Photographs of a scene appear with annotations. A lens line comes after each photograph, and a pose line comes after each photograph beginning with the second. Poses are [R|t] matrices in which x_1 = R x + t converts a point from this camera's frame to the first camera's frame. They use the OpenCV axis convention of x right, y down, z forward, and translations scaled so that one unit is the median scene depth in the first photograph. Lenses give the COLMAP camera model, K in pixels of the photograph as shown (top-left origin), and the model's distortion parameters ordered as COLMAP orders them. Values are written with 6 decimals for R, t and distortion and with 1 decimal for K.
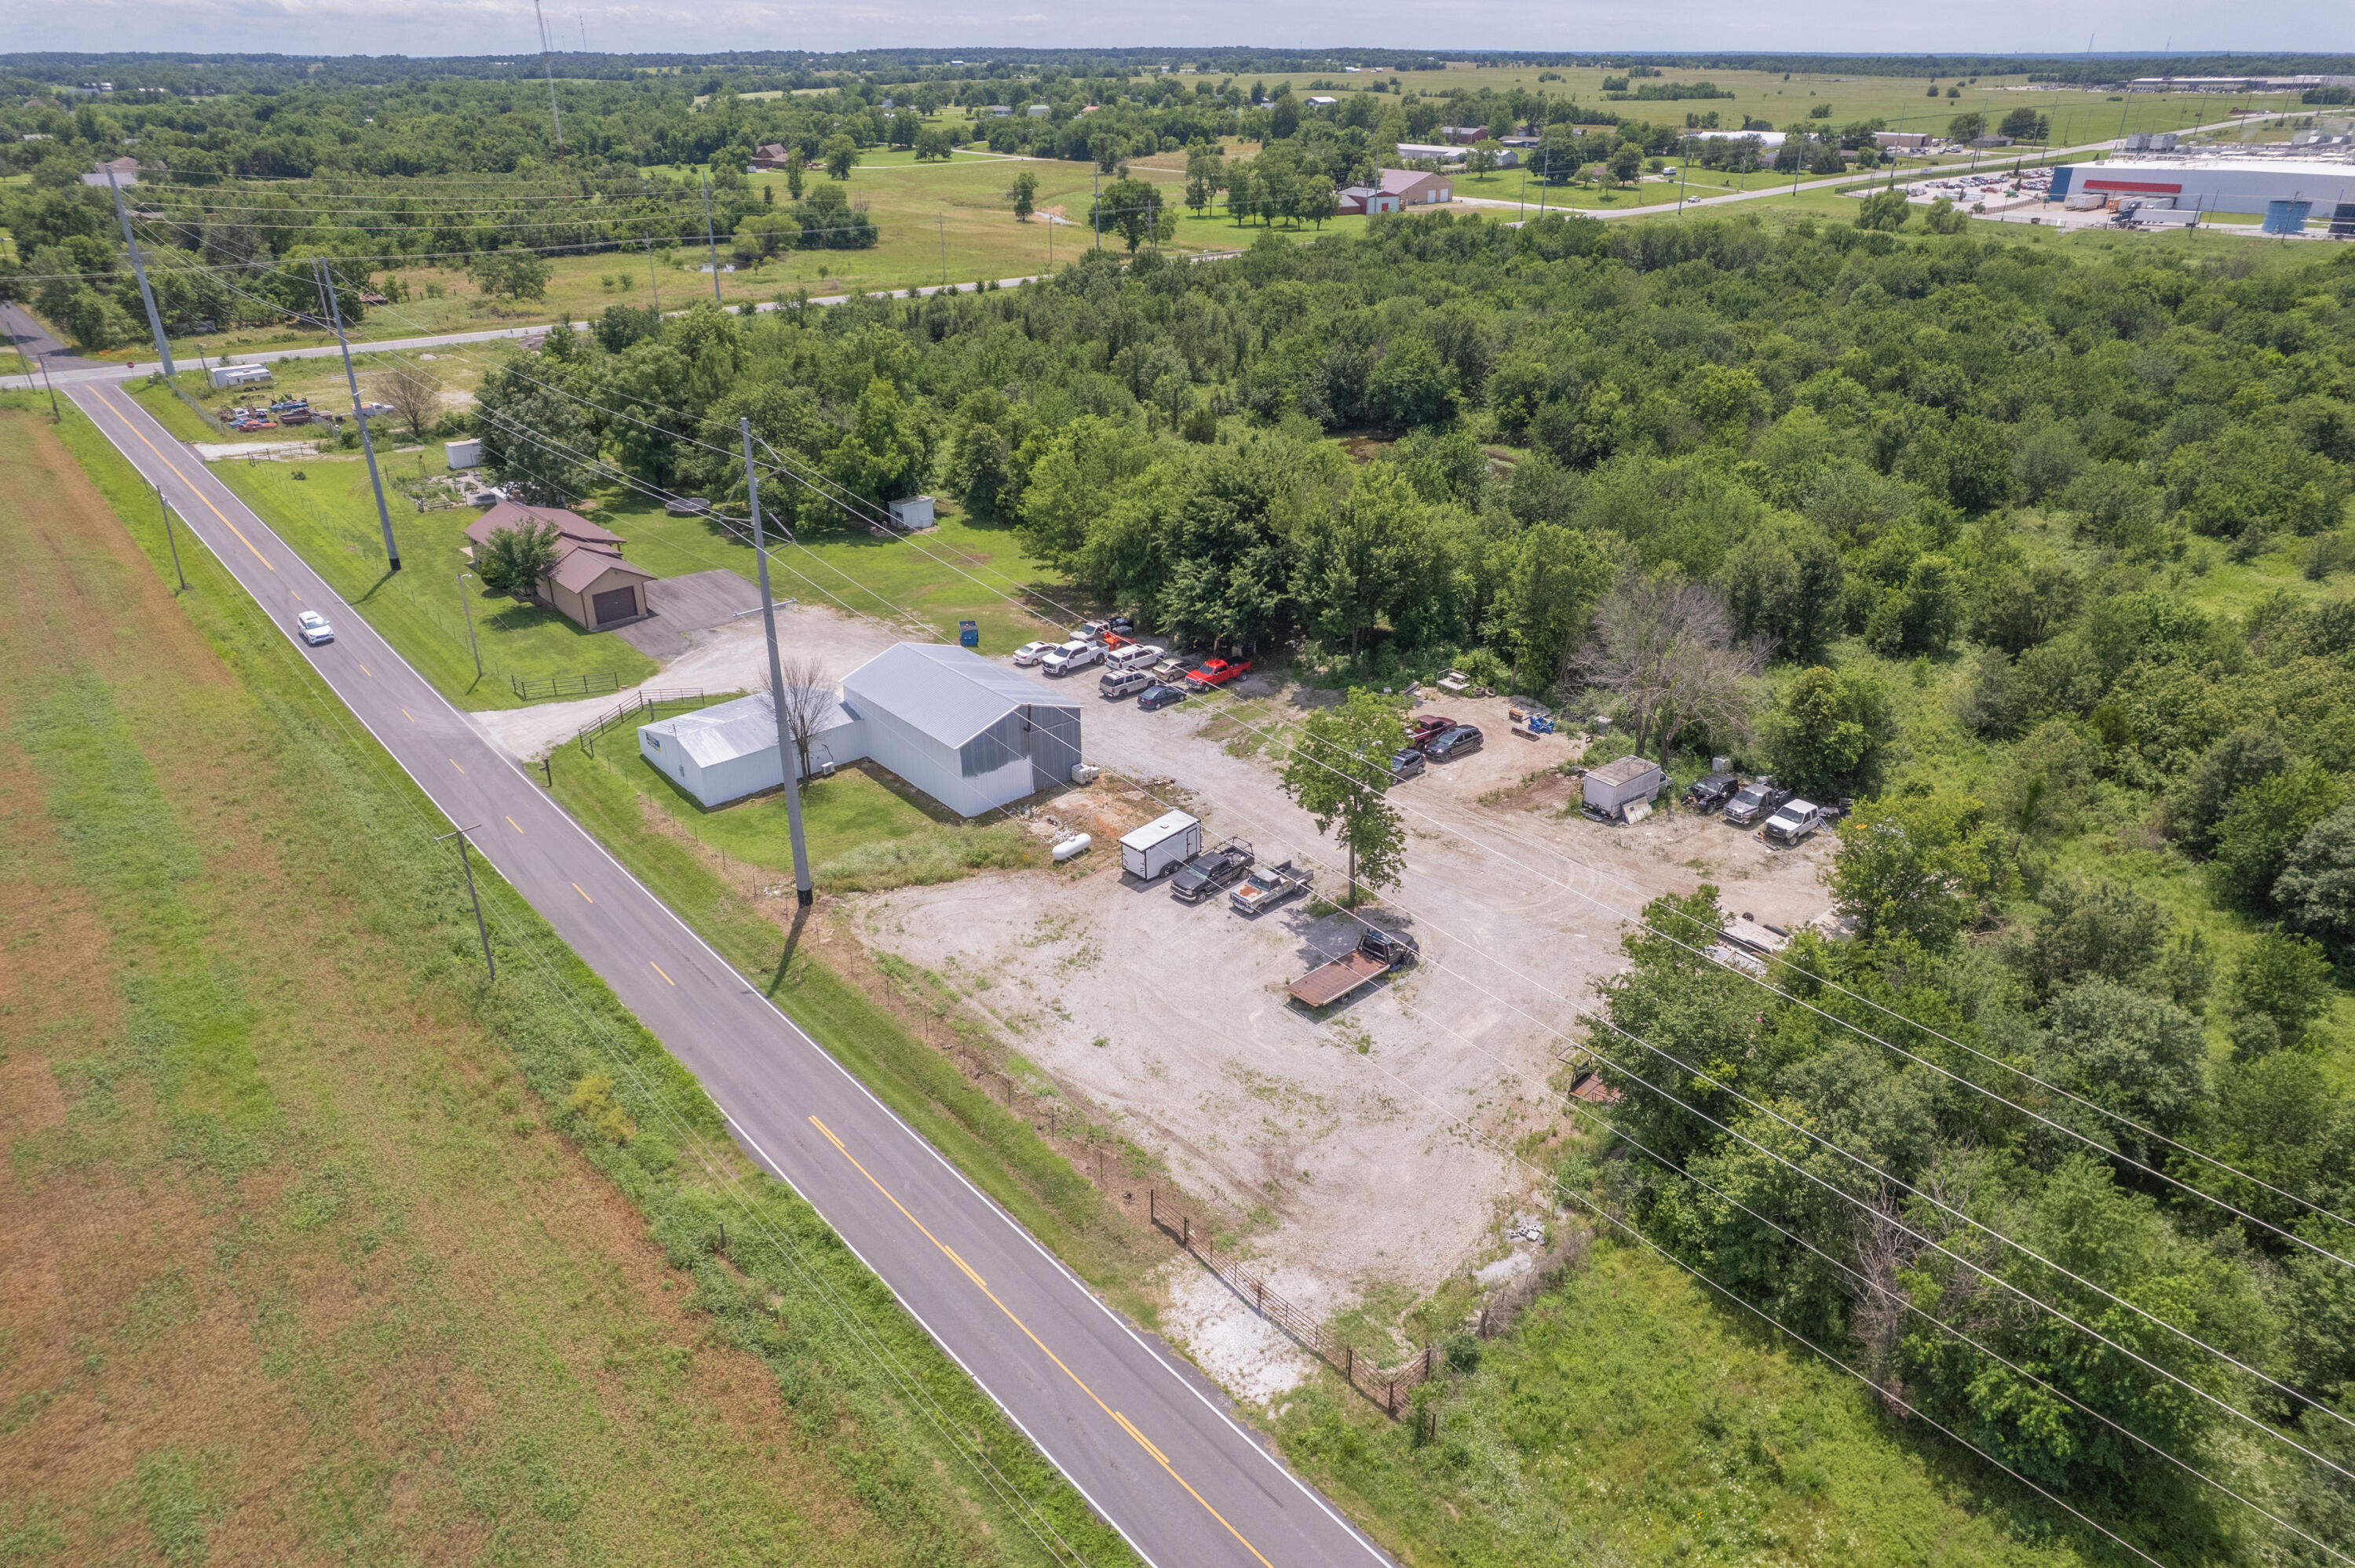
lens RADIAL K [[1481.0, 0, 1173.3], [0, 1481.0, 808.4], [0, 0, 1]] dist [-0.043318, -0.000039]
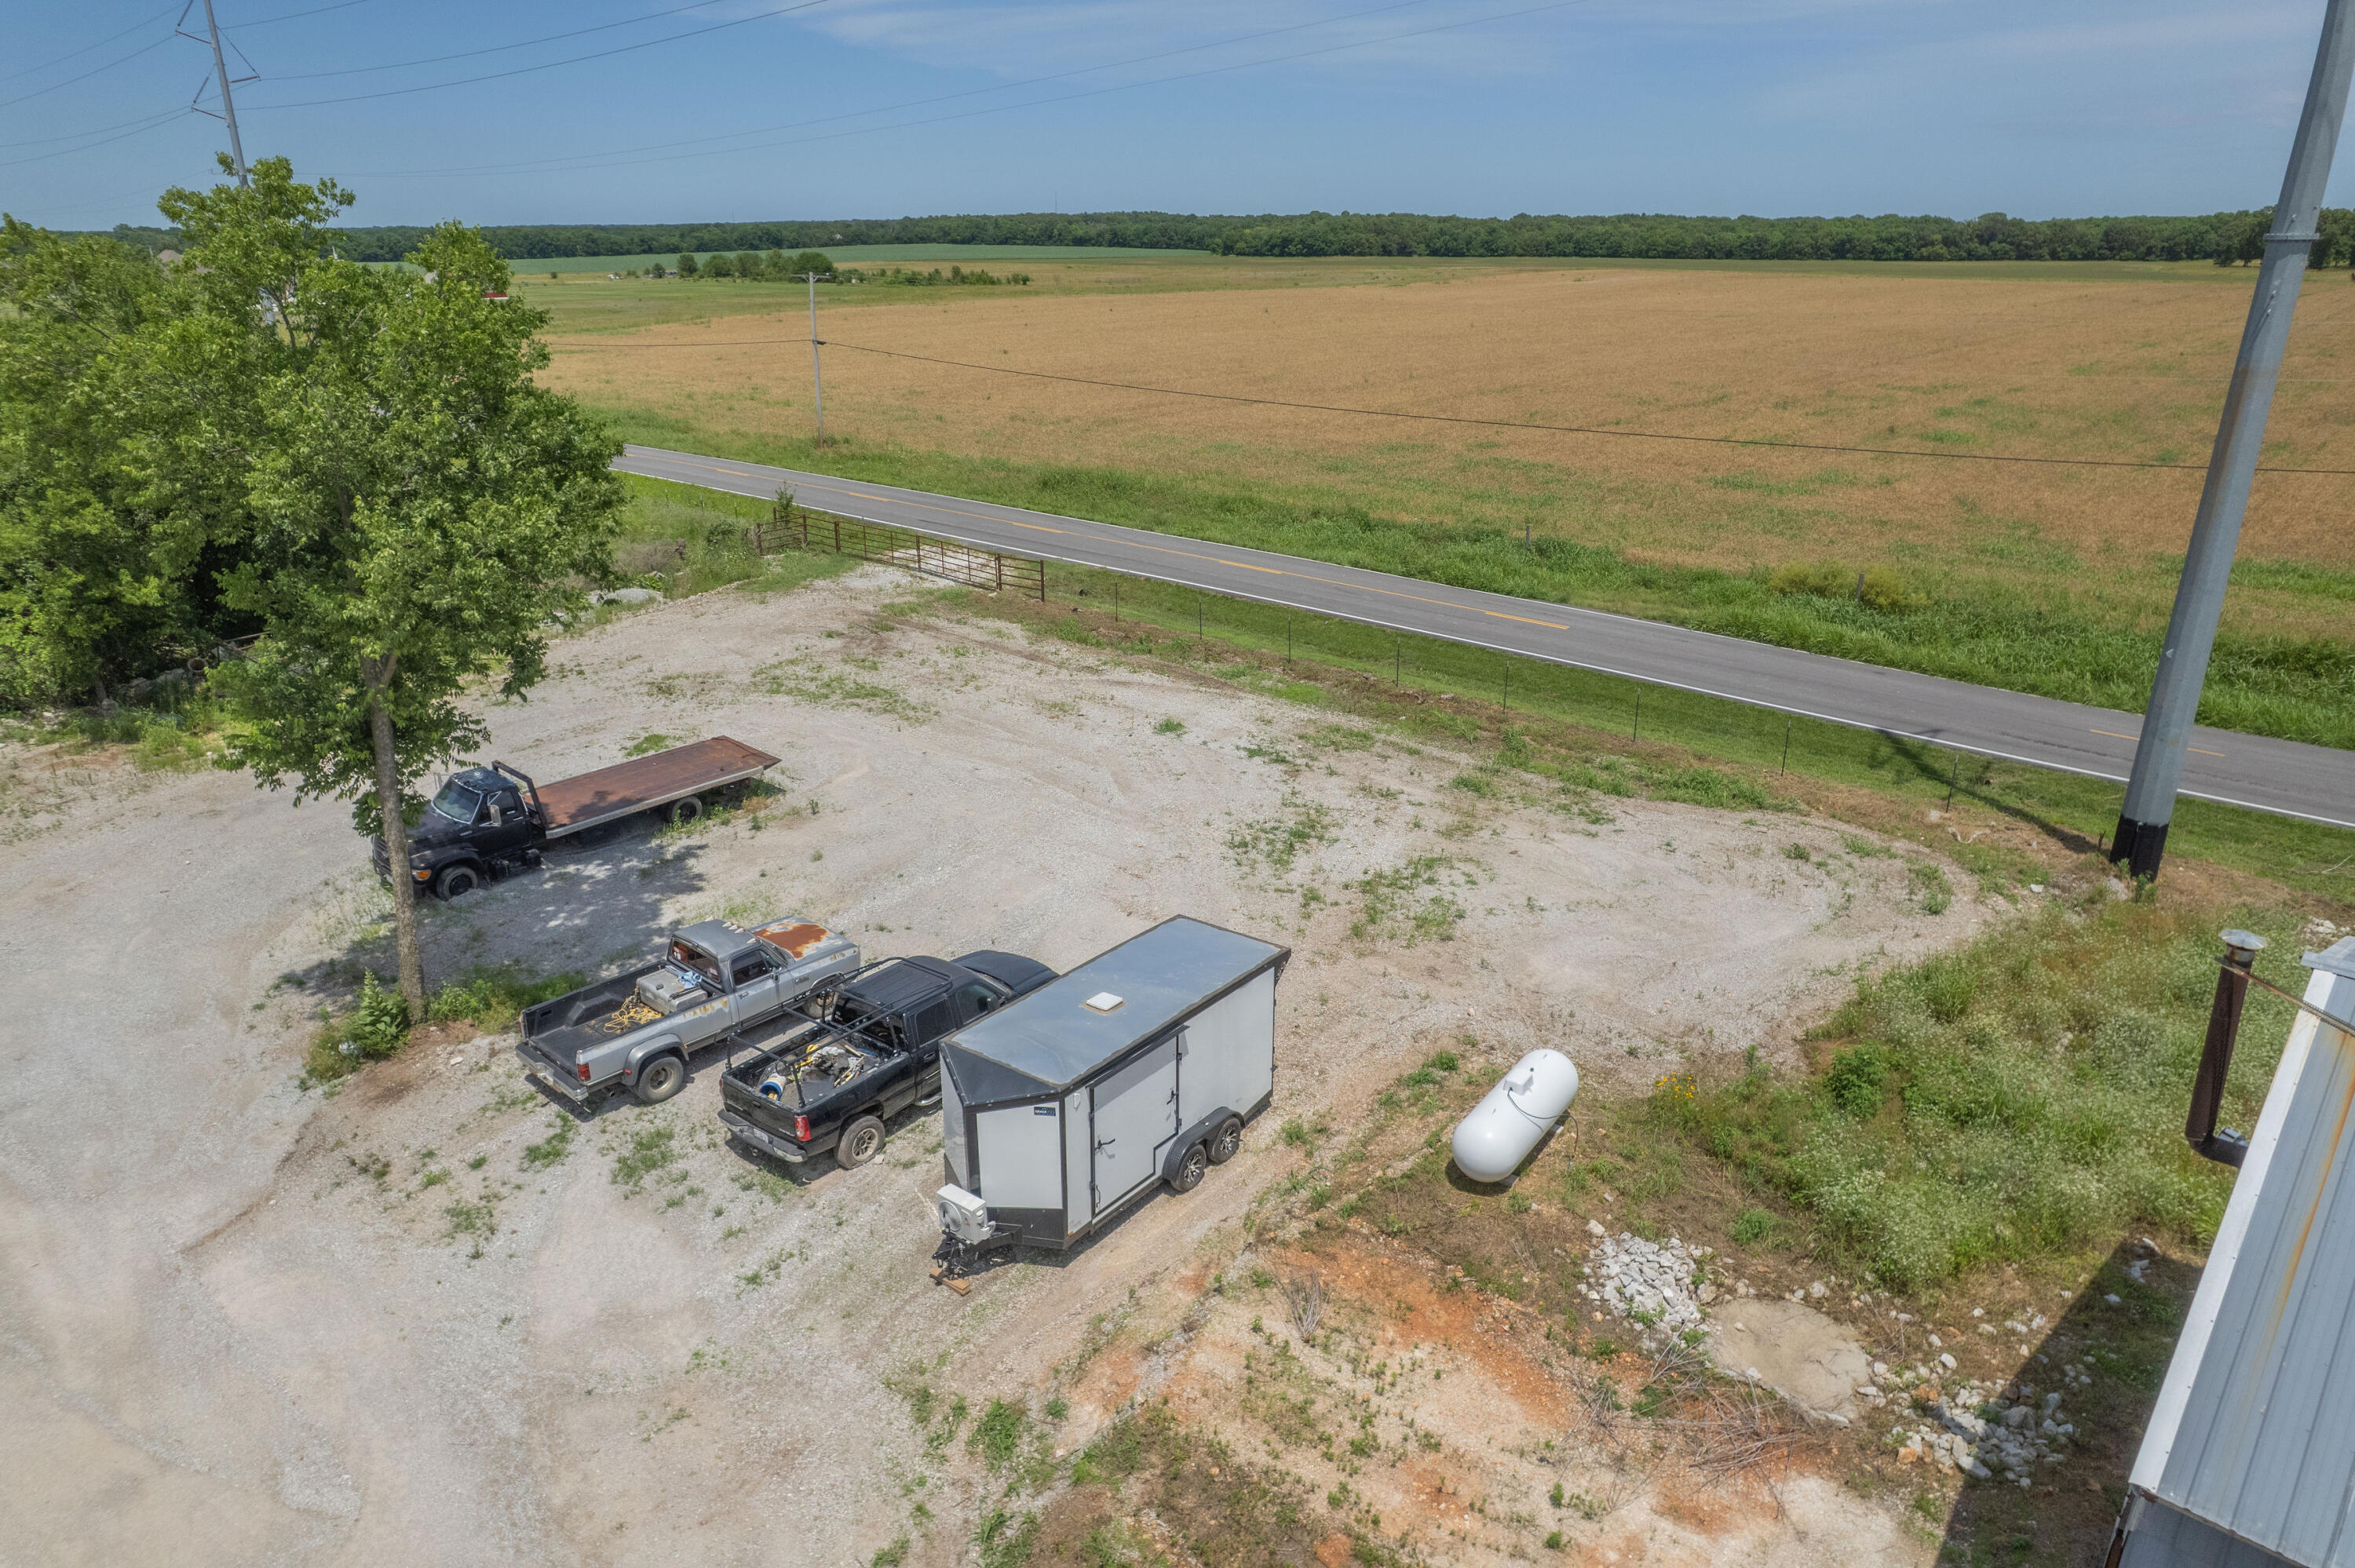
lens RADIAL K [[1508.1, 0, 1172.6], [0, 1508.1, 787.0], [0, 0, 1]] dist [-0.079528, 0.072909]
pose [[-0.992651, 0.045729, -0.112042, 0.007773], [-0.052753, 0.669743, 0.740717, -0.169075], [0.108911, 0.741184, -0.662408, 1.063530]]
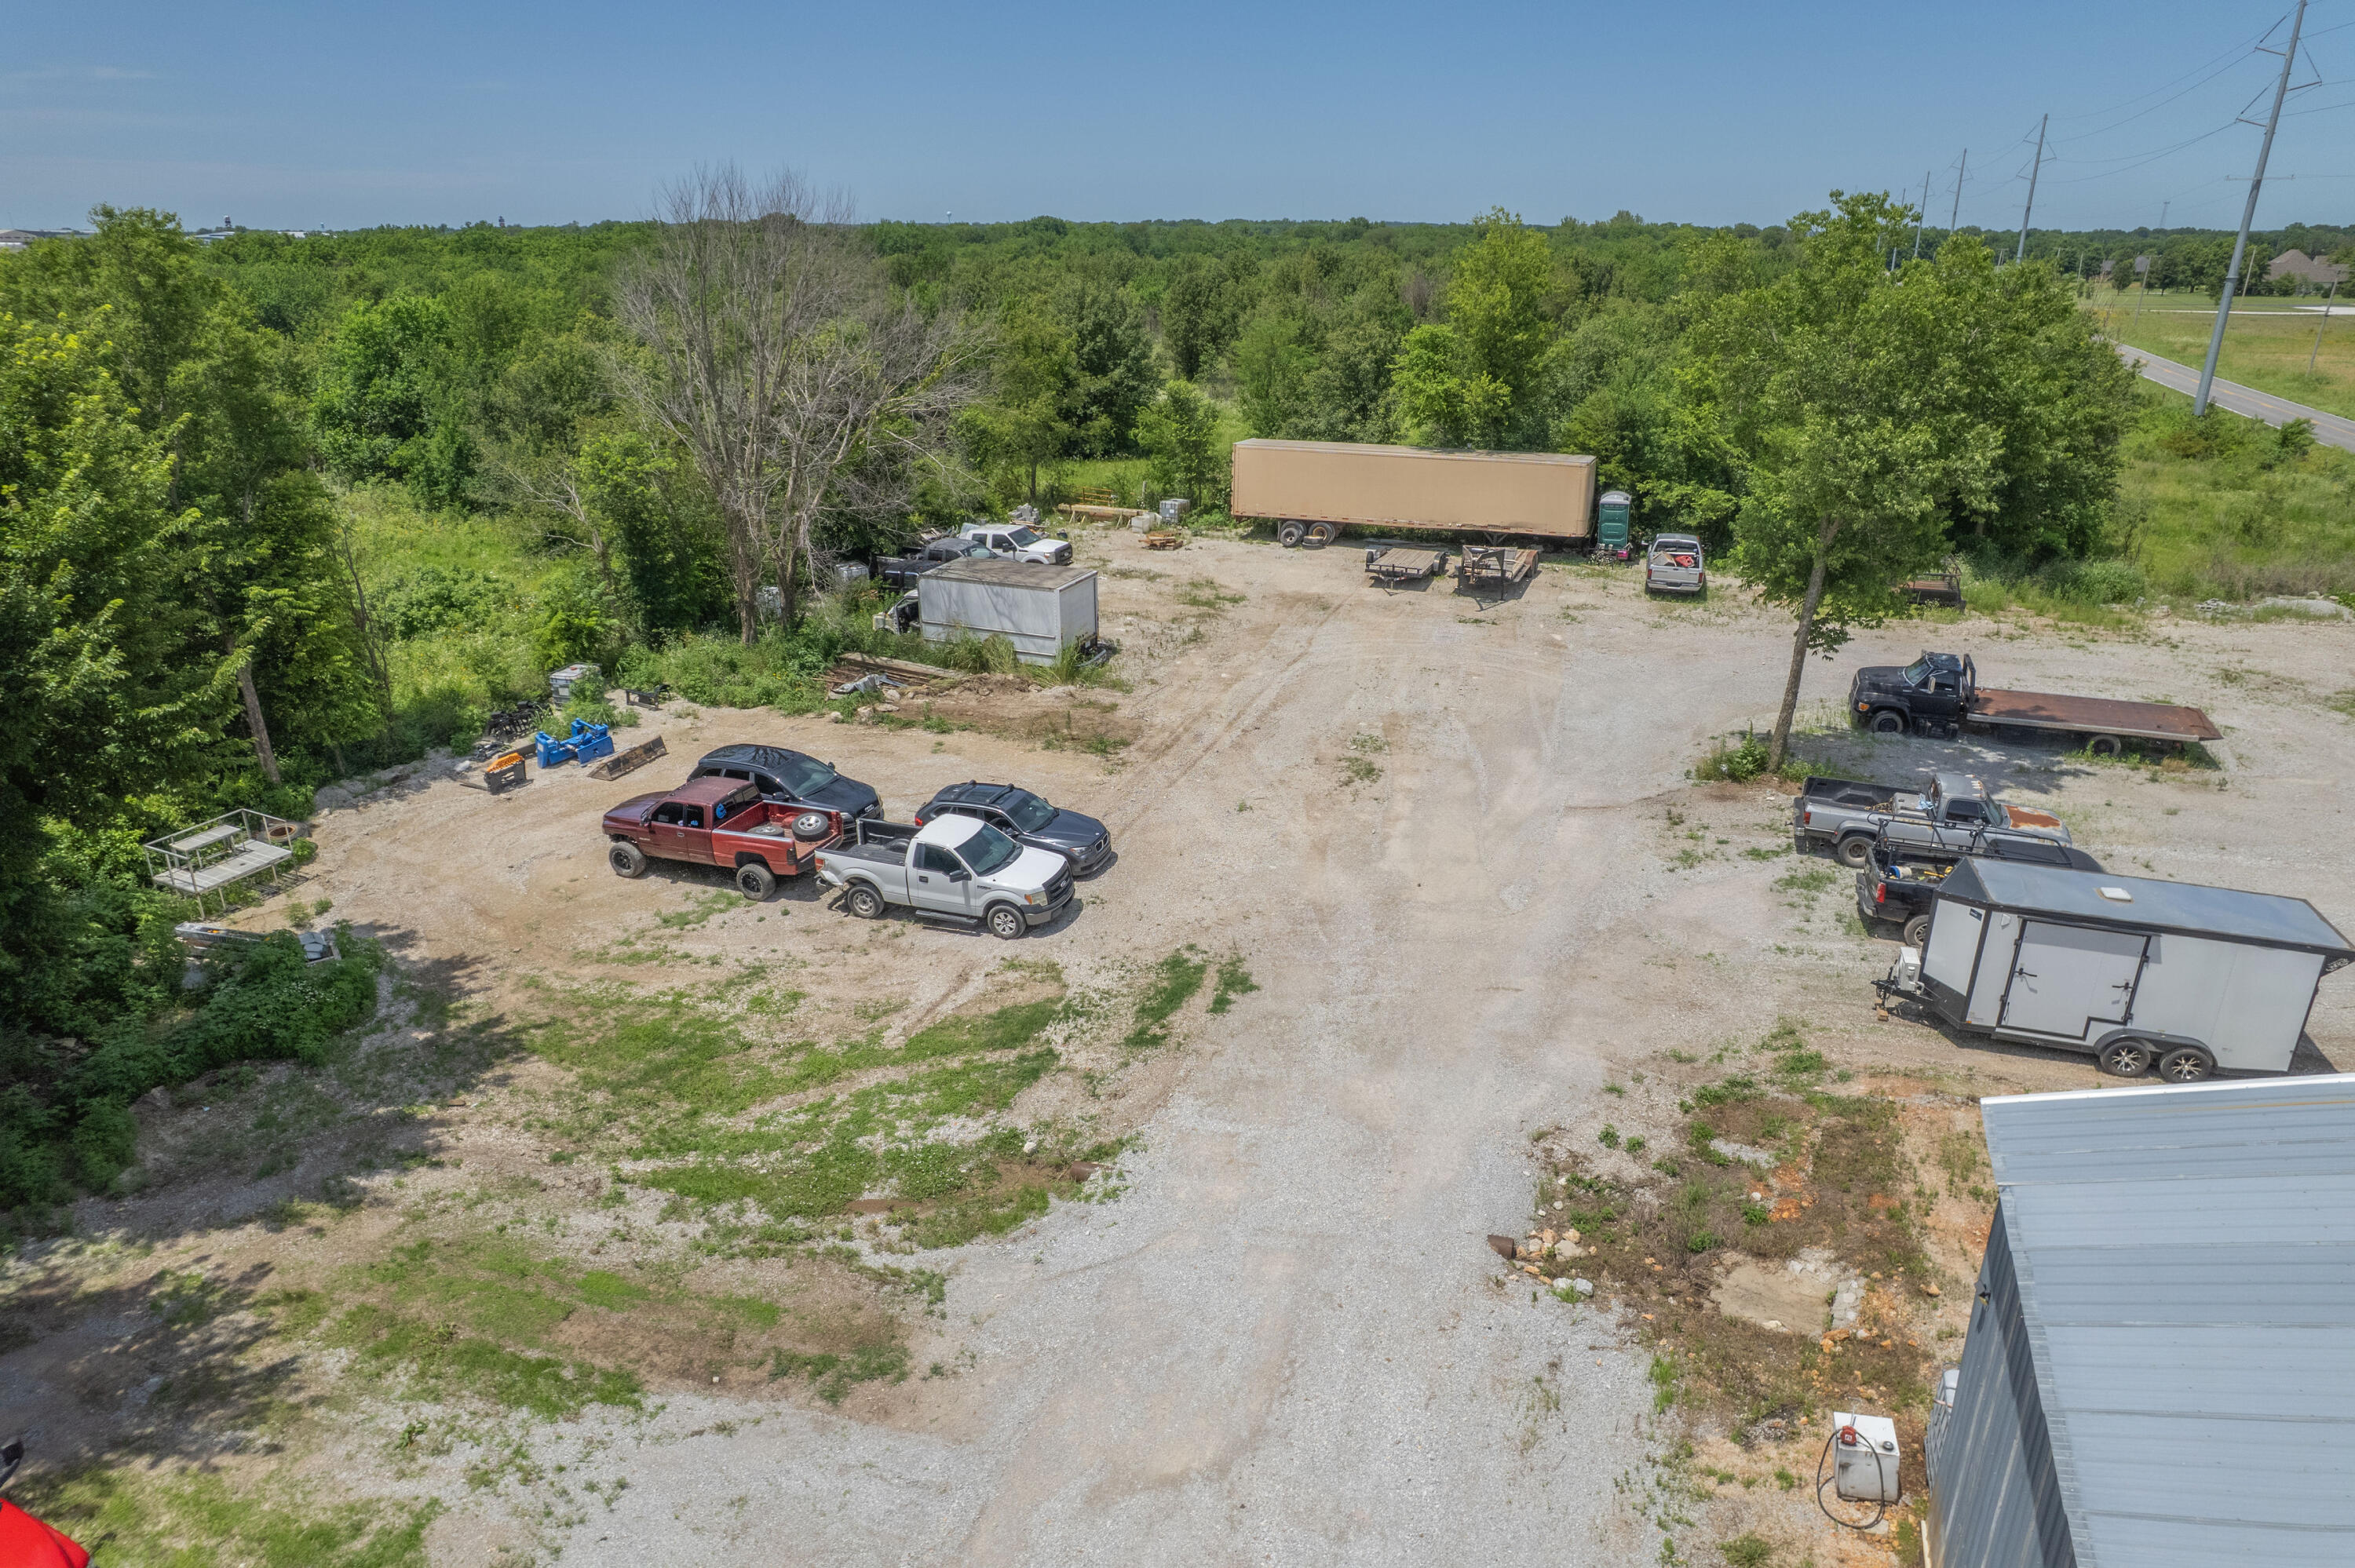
lens RADIAL K [[1508.1, 0, 1172.6], [0, 1508.1, 787.0], [0, 0, 1]] dist [-0.079528, 0.072909]
pose [[-0.462635, -0.310027, 0.830573, -0.134618], [0.408936, 0.756615, 0.510201, -0.197616], [-0.786600, 0.575688, -0.223255, 1.115813]]
